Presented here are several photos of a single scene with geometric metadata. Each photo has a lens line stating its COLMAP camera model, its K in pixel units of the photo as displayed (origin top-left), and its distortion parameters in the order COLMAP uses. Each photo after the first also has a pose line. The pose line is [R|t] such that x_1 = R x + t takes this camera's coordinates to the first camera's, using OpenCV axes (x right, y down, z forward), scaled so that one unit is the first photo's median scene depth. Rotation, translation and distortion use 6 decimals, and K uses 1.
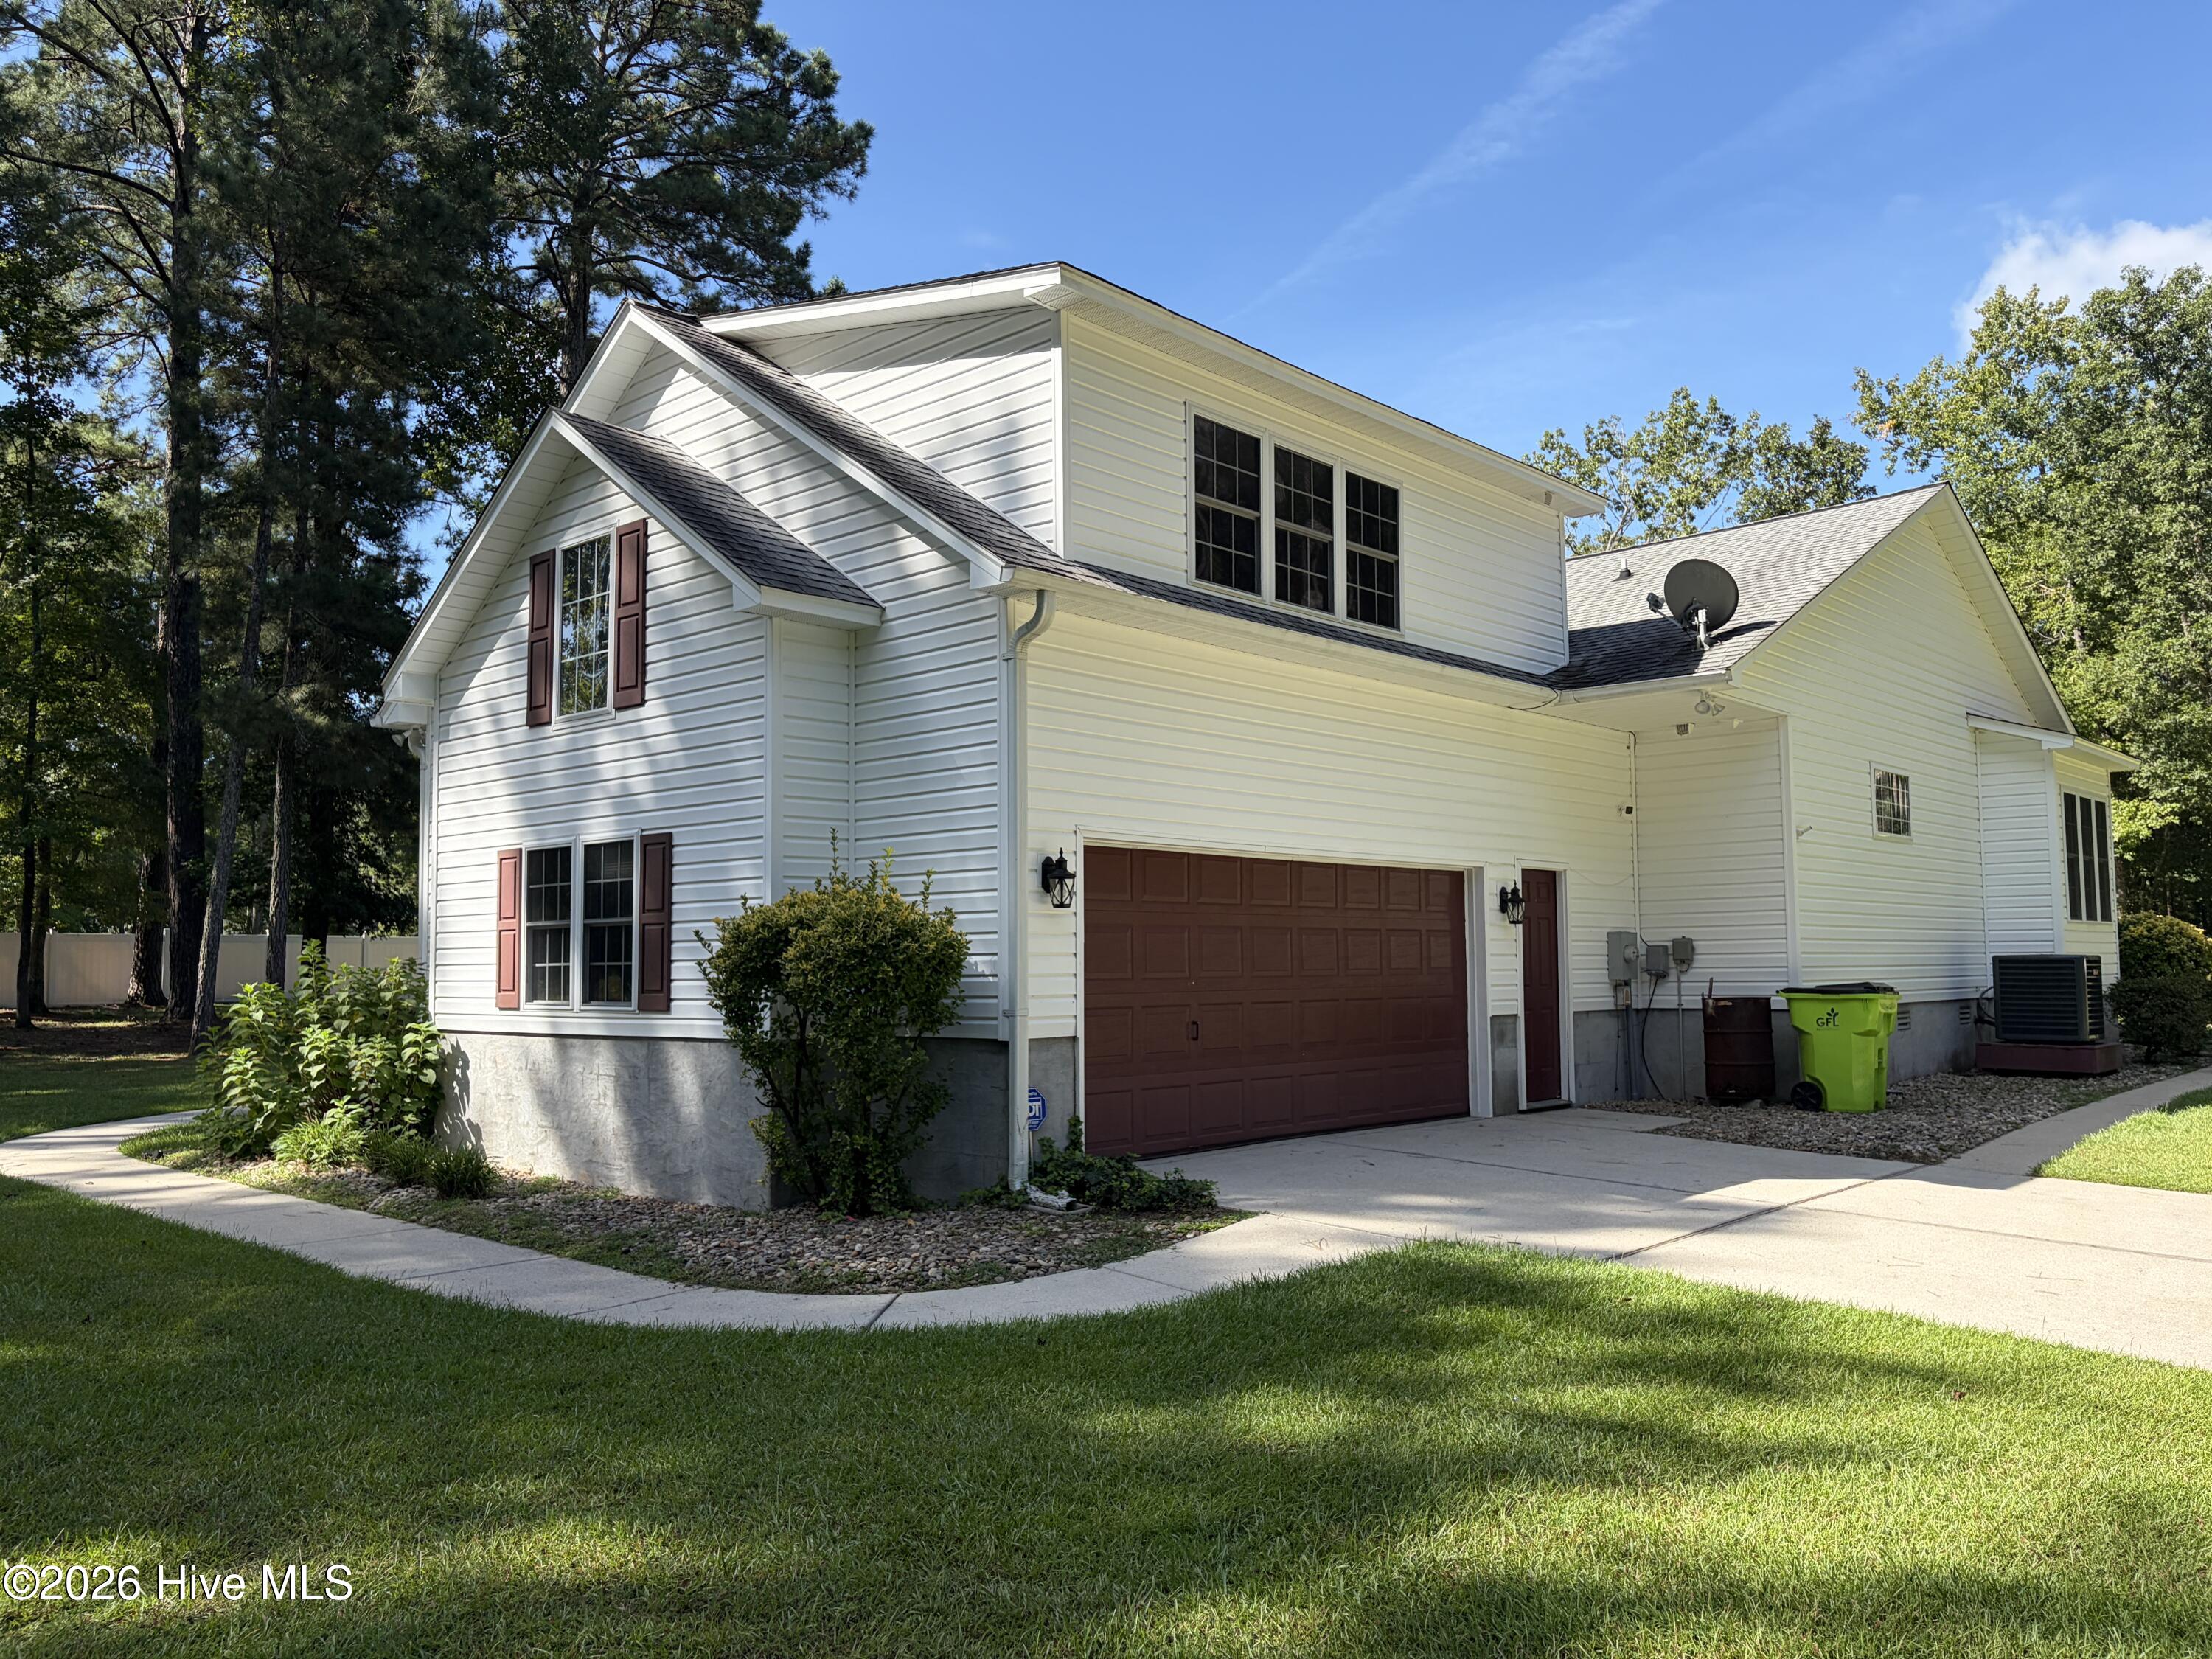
lens RADIAL K [[1690.1, 0, 1106.0], [0, 1690.1, 829.5], [0, 0, 1]] dist [0.017793, 0.001194]
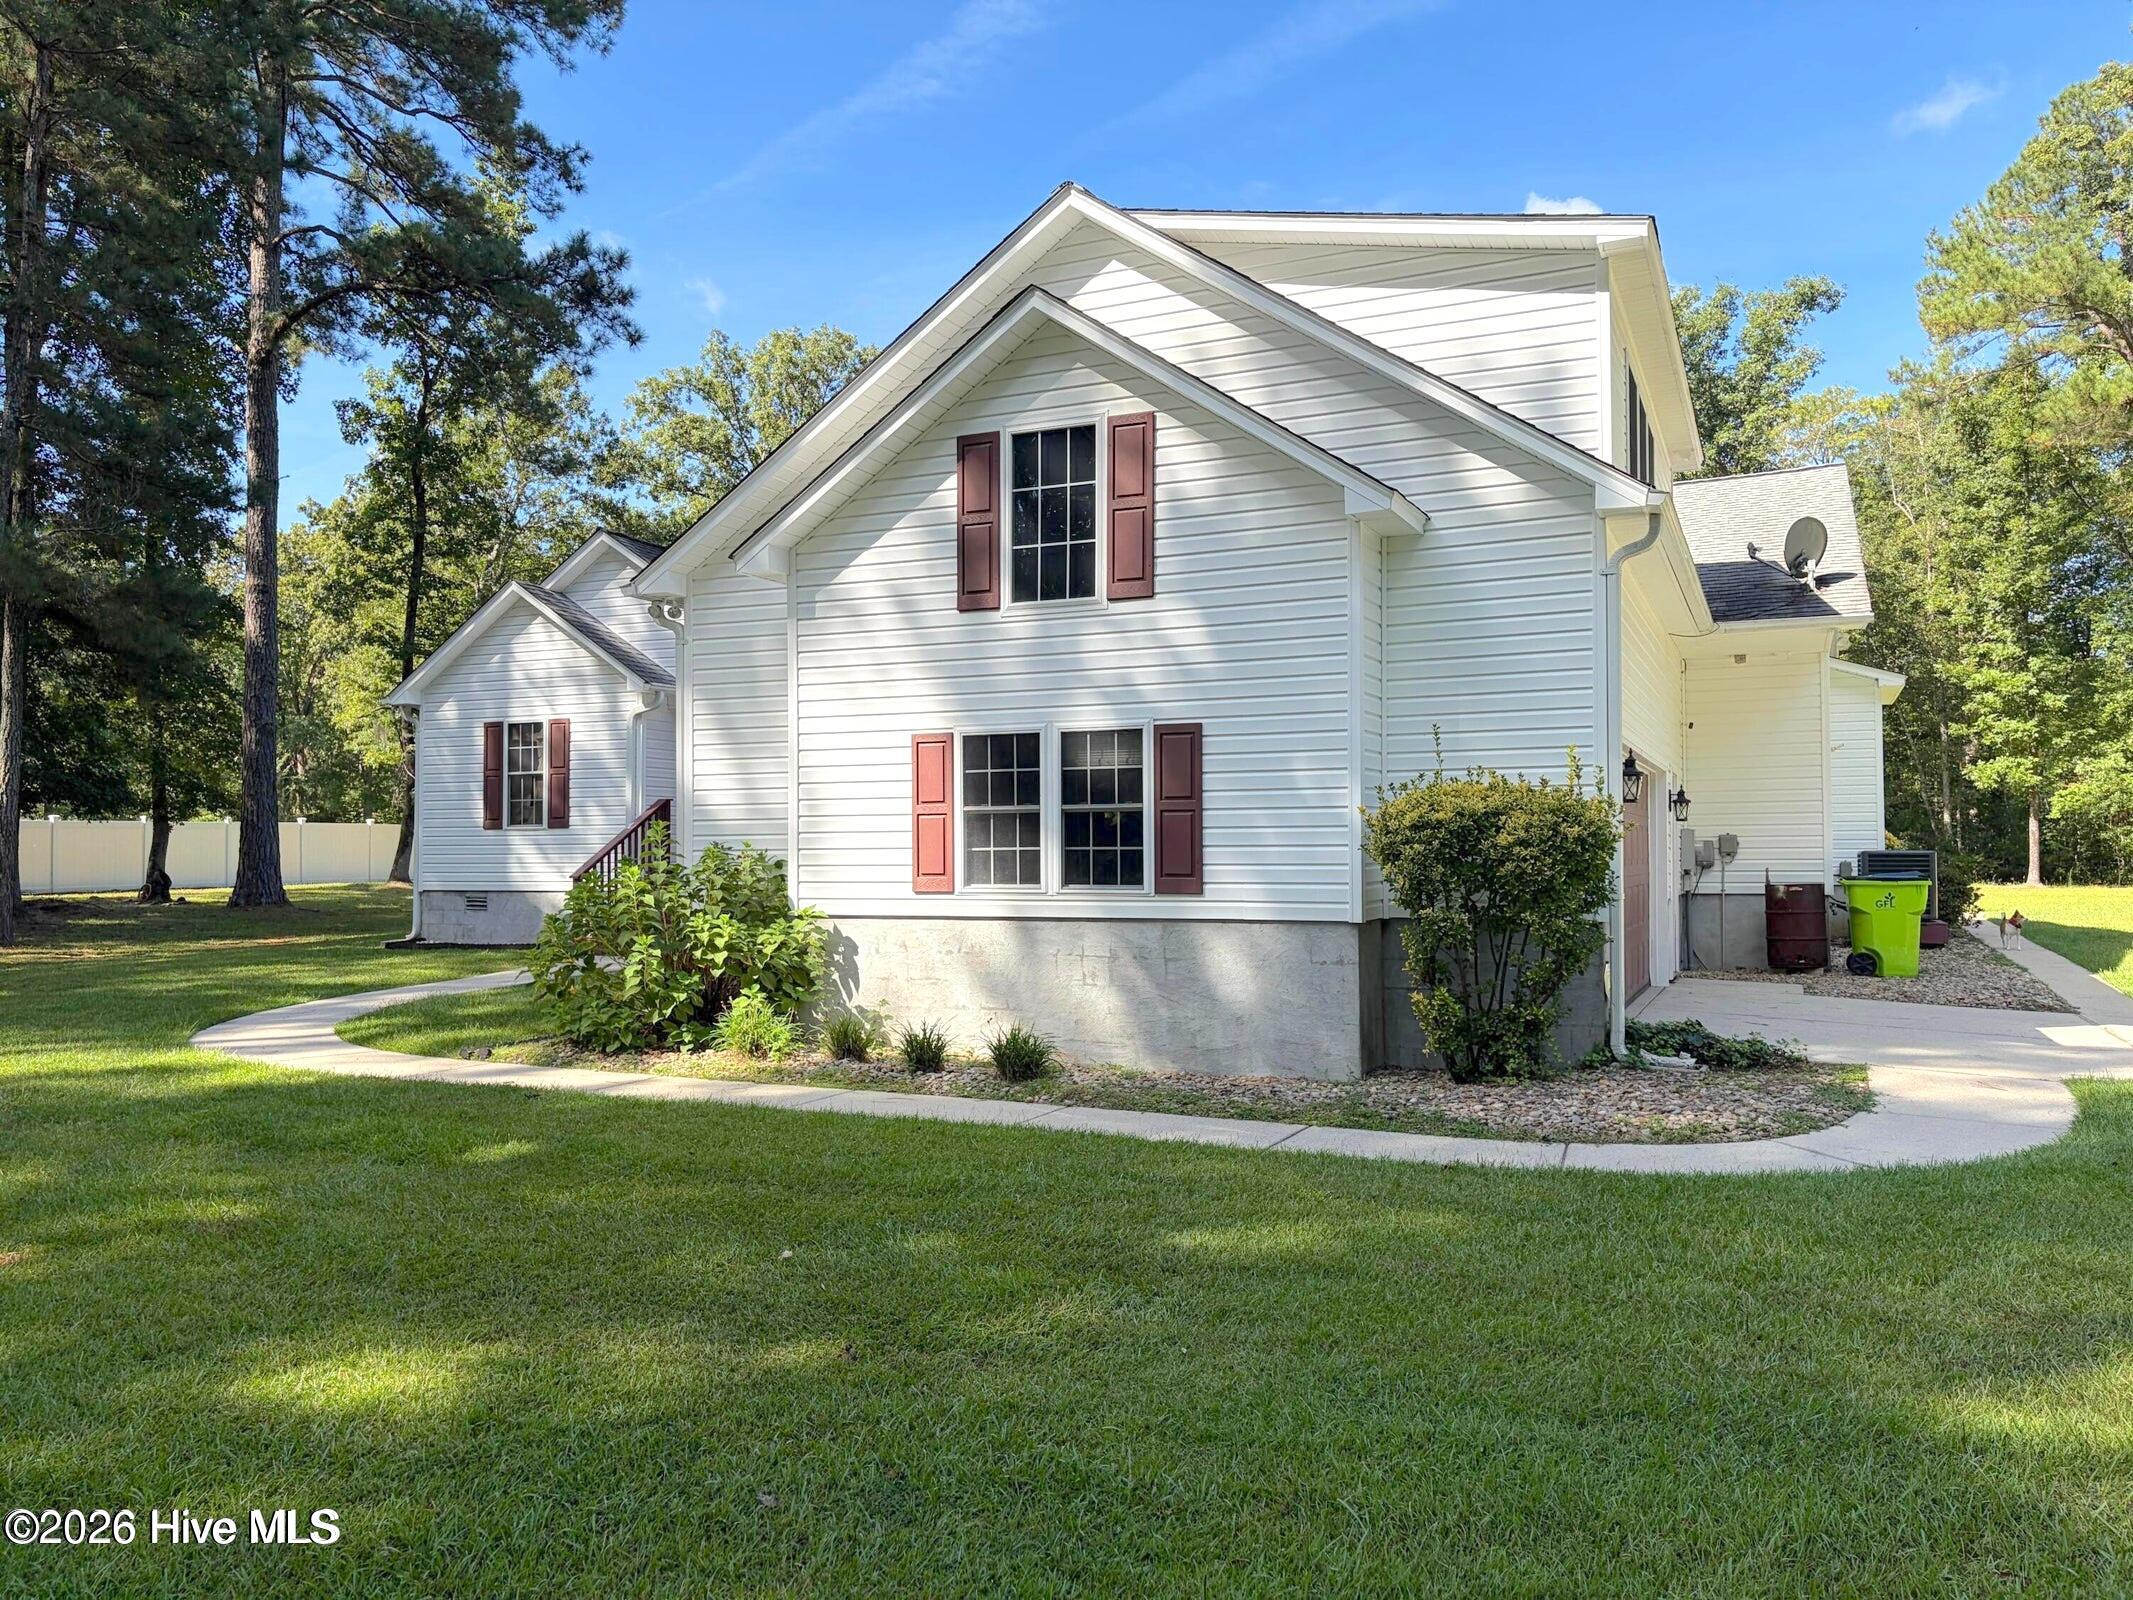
lens RADIAL K [[1595.1, 0, 1066.5], [0, 1595.1, 800.0], [0, 0, 1]] dist [0.116461, -0.145758]
pose [[0.944220, 0.016868, 0.328884, -0.613666], [-0.031140, 0.998786, 0.038176, 0.013234], [-0.327841, -0.046288, 0.943598, 0.093335]]
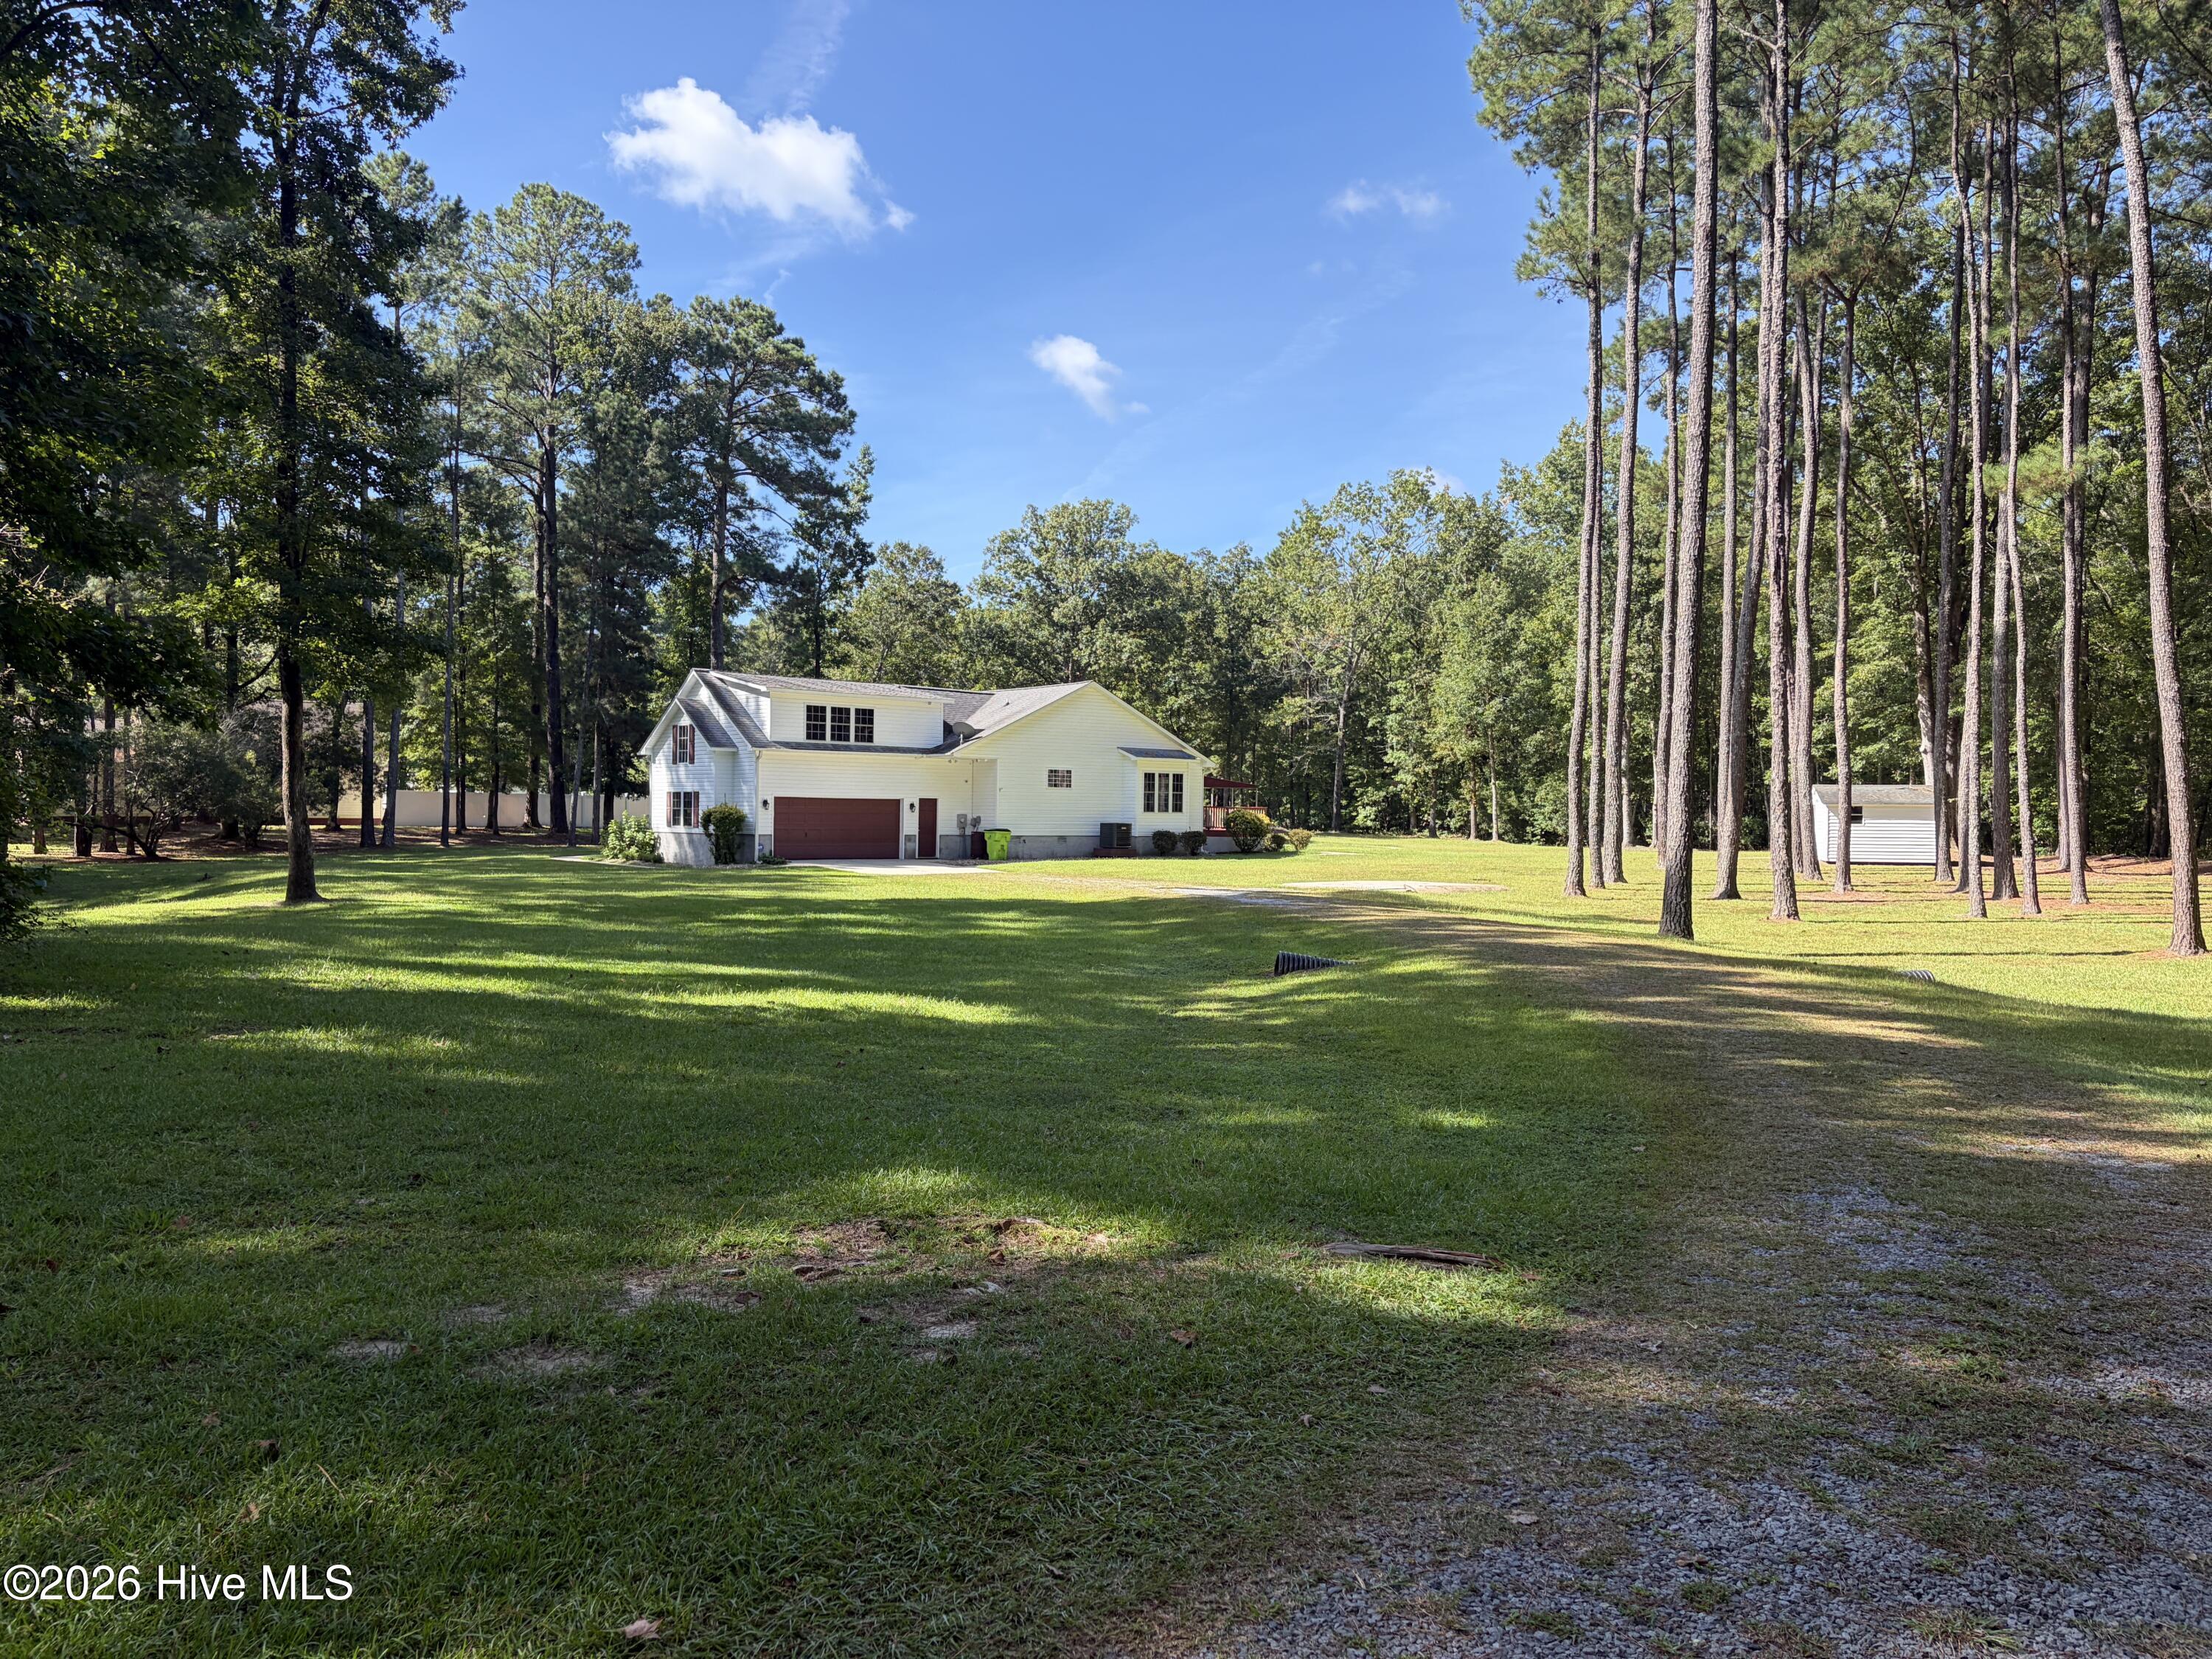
lens RADIAL K [[1654.2, 0, 1106.0], [0, 1654.2, 829.5], [0, 0, 1]] dist [0.116461, -0.145758]
pose [[0.991869, 0.022363, -0.125283, 1.389207], [-0.010907, 0.995755, 0.091393, -0.313326], [0.126795, -0.089283, 0.987903, -3.309263]]
